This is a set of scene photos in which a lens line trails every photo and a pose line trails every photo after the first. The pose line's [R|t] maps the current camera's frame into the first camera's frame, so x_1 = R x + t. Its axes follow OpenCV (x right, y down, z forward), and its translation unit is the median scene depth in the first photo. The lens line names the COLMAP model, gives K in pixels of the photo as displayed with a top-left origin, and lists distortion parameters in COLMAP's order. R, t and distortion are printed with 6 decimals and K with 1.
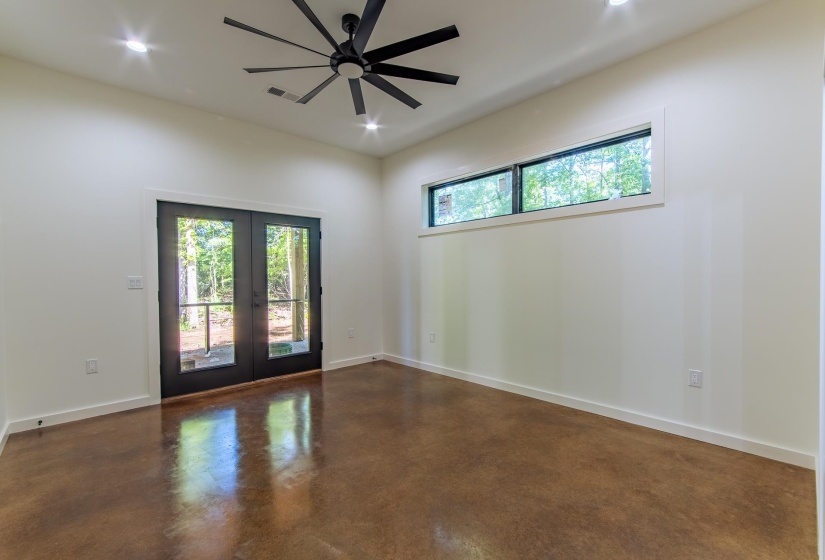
lens RADIAL K [[361.5, 0, 412.0], [0, 361.5, 284.6], [0, 0, 1]] dist [-0.000027, 0.000397]
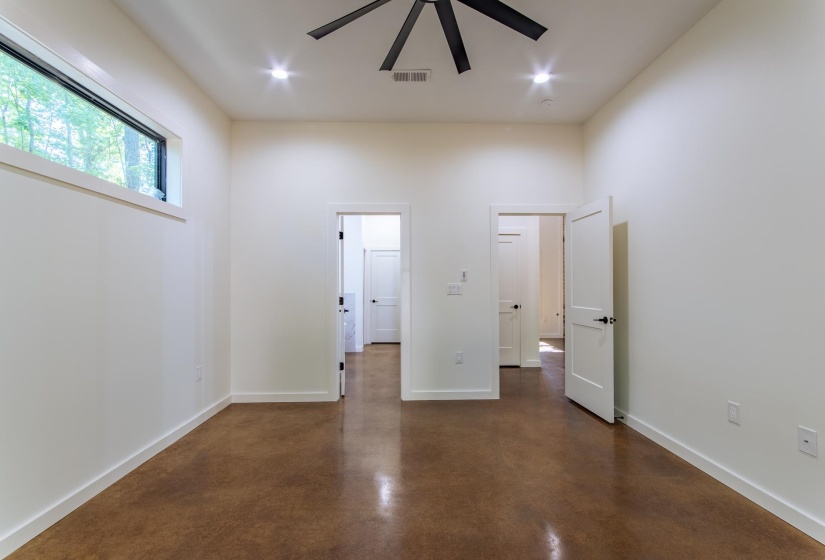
lens RADIAL K [[361.5, 0, 412.0], [0, 361.5, 284.6], [0, 0, 1]] dist [-0.000027, 0.000397]
pose [[-0.756908, 0.016621, 0.653311, -0.556559], [0.019095, 0.999812, -0.003314, -0.017579], [-0.653243, 0.009966, -0.757083, 1.495191]]
